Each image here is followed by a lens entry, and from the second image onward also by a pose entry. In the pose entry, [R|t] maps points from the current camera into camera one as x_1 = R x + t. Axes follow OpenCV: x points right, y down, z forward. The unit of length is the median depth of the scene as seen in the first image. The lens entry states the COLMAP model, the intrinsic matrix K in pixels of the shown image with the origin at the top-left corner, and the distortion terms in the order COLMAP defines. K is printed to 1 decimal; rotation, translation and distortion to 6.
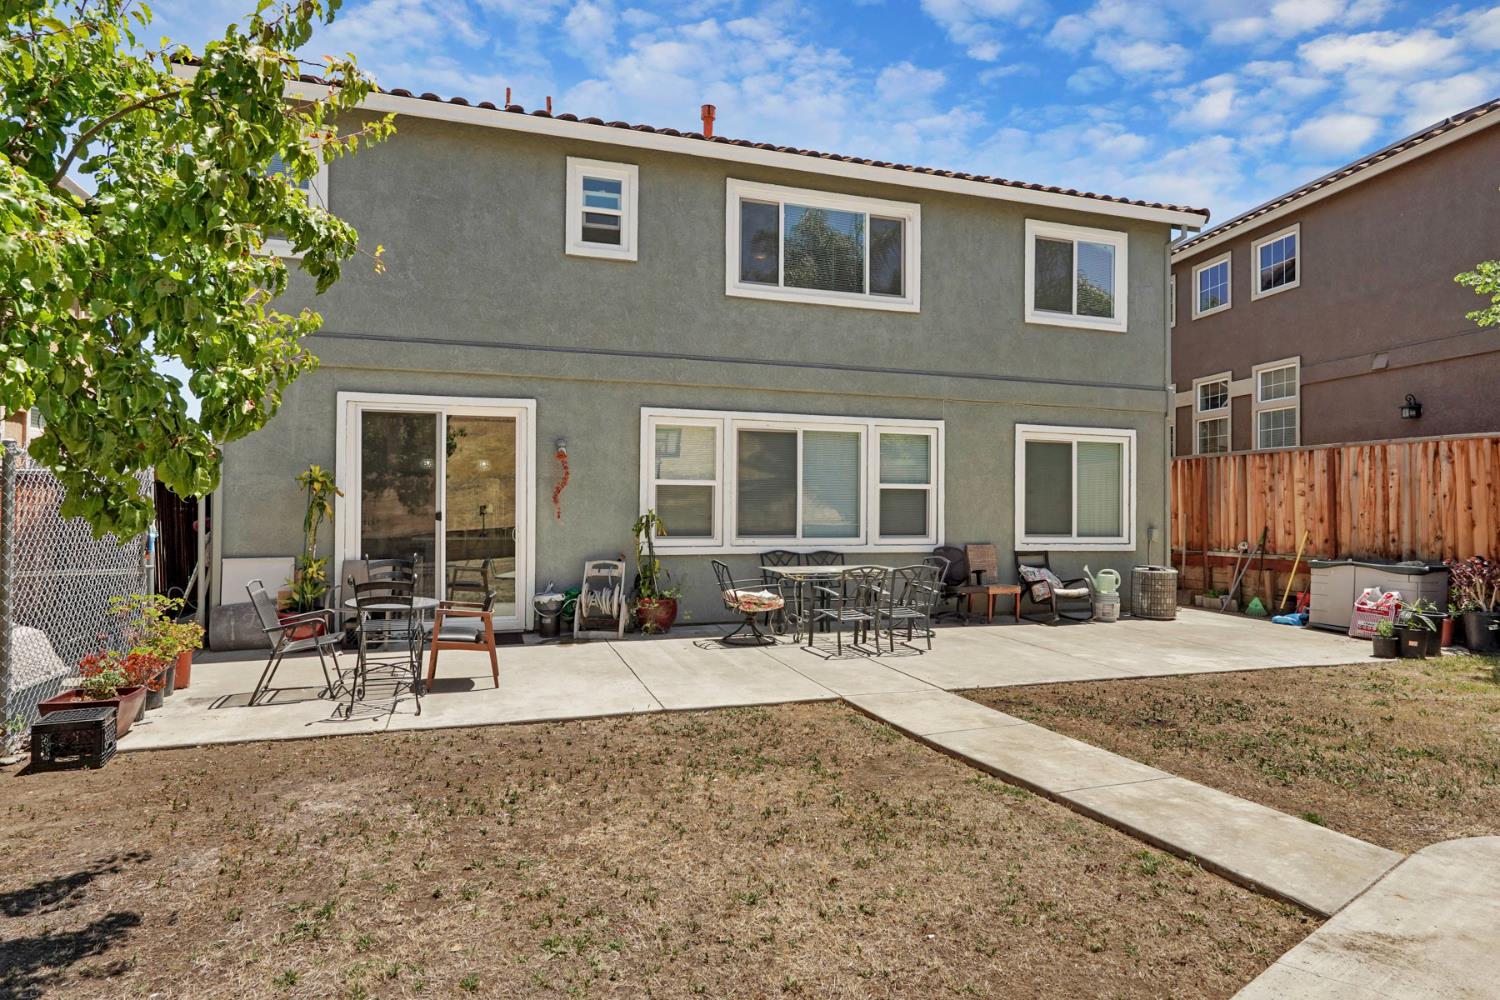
lens RADIAL K [[830.9, 0, 748.4], [0, 830.9, 503.5], [0, 0, 1]] dist [-0.001380, -0.000781]
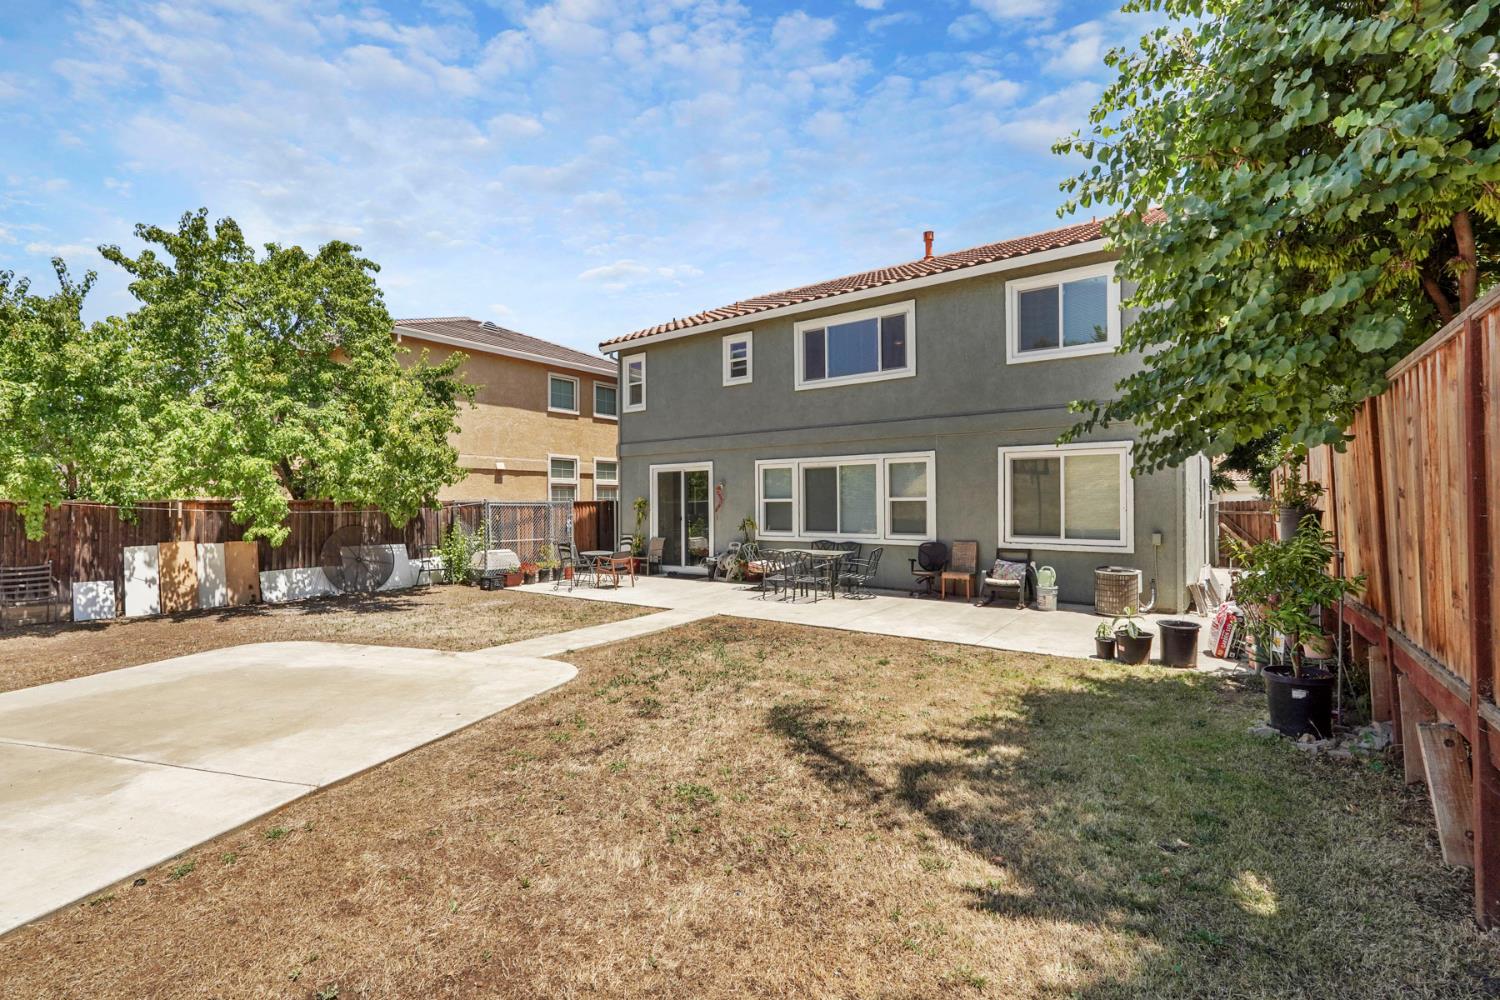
lens RADIAL K [[663.9, 0, 739.0], [0, 663.9, 498.3], [0, 0, 1]] dist [-0.009474, 0.000329]
pose [[0.579597, -0.016888, -0.814728, 0.968804], [0.016623, 0.999822, -0.008900, -0.016825], [0.814733, -0.008385, 0.579775, 0.099465]]
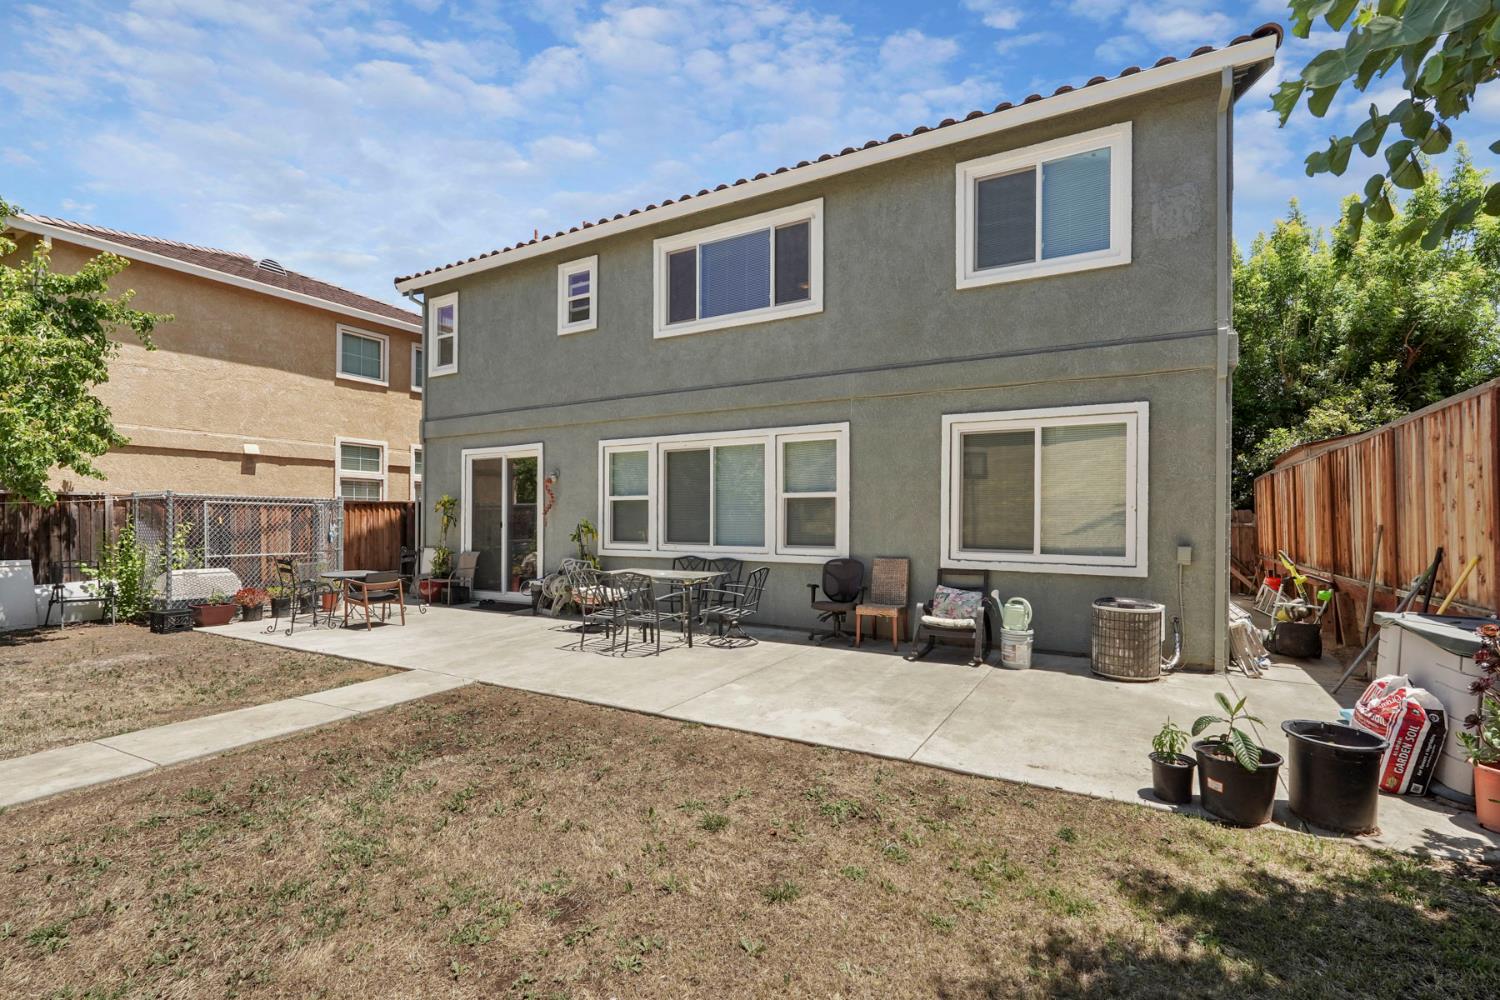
lens RADIAL K [[687.4, 0, 734.7], [0, 687.4, 520.2], [0, 0, 1]] dist [-0.009802, 0.000040]
pose [[0.661801, -0.003692, -0.749671, 0.742460], [0.007755, 0.999968, 0.001921, 0.006724], [0.749640, -0.007085, 0.661808, 0.411451]]
